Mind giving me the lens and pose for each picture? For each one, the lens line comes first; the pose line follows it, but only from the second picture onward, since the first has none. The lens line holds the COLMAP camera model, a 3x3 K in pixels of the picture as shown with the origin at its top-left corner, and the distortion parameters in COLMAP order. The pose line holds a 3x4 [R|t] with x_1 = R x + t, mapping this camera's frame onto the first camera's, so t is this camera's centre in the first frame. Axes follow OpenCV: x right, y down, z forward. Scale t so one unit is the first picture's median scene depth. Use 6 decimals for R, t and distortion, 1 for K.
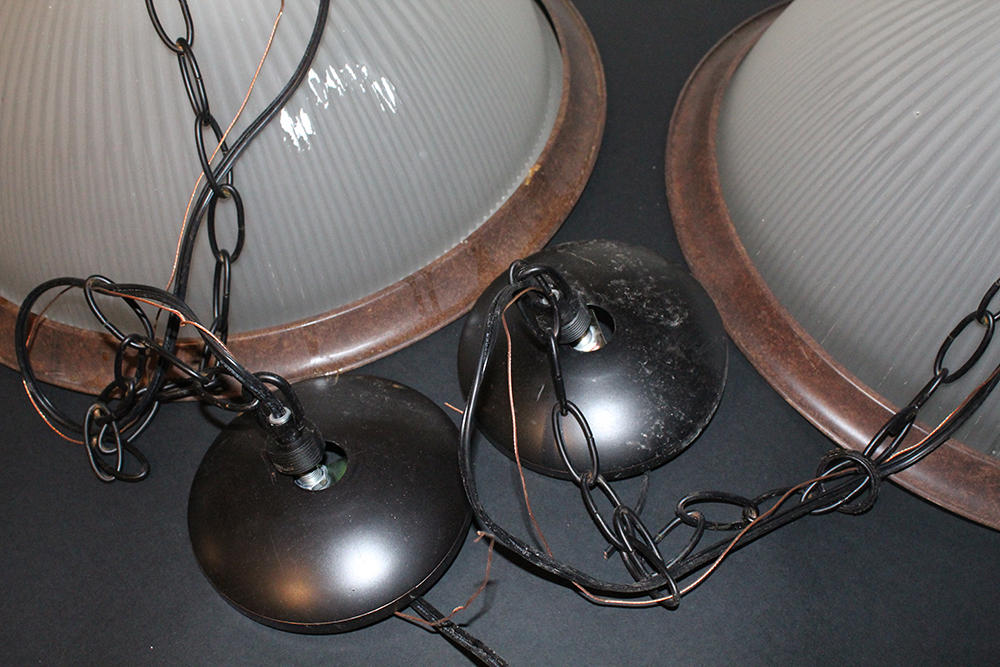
lens RADIAL K [[1054.3, 0, 500.0], [0, 1054.3, 333.5], [0, 0, 1]] dist [-0.129823, 0.006194]
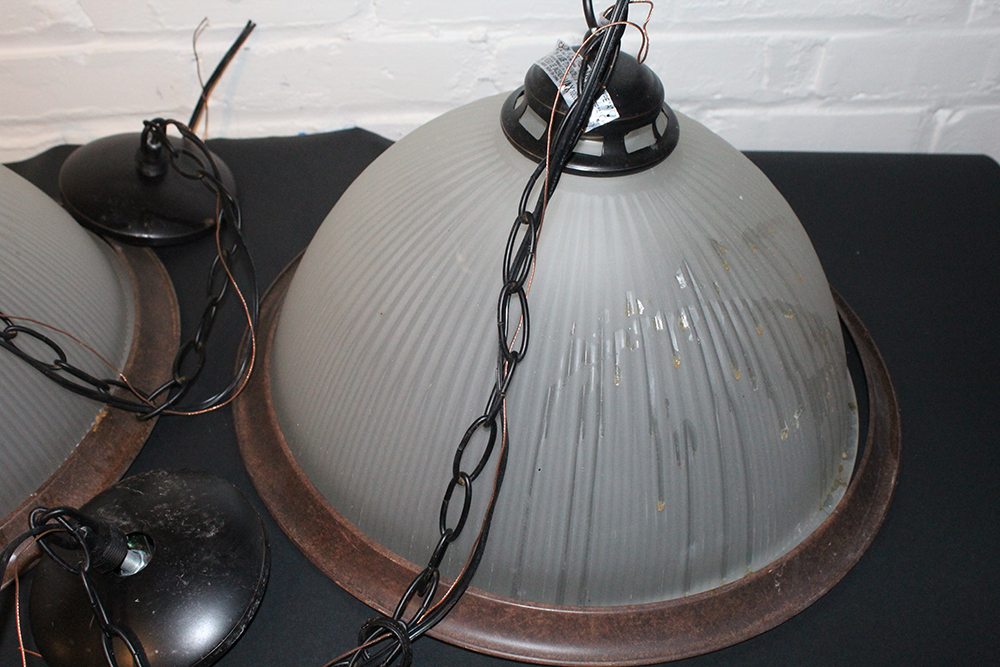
lens RADIAL K [[1075.7, 0, 500.0], [0, 1075.7, 333.5], [0, 0, 1]] dist [-0.093543, 0.049615]
pose [[0.973587, -0.175092, 0.146528, 0.323759], [0.199133, 0.965145, -0.169826, 0.036252], [-0.111686, 0.194519, 0.974520, -0.162726]]
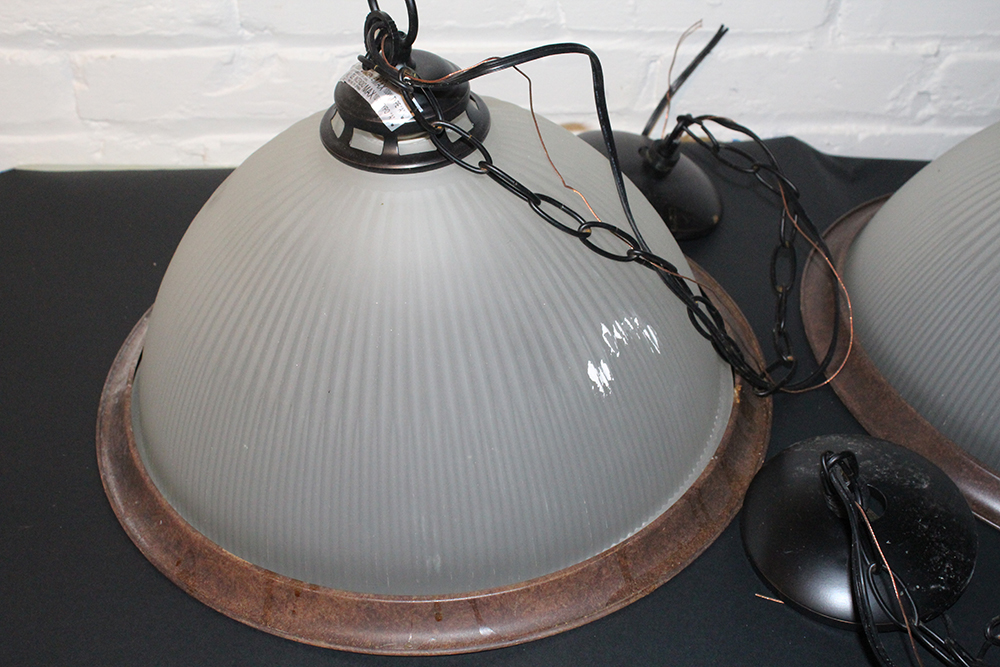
lens RADIAL K [[1275.8, 0, 500.0], [0, 1275.8, 333.5], [0, 0, 1]] dist [-0.032105, -0.052424]
pose [[0.962111, -0.150619, 0.227280, -0.580117], [0.201467, 0.954384, -0.220369, 0.044271], [-0.183720, 0.257809, 0.948568, -0.315045]]
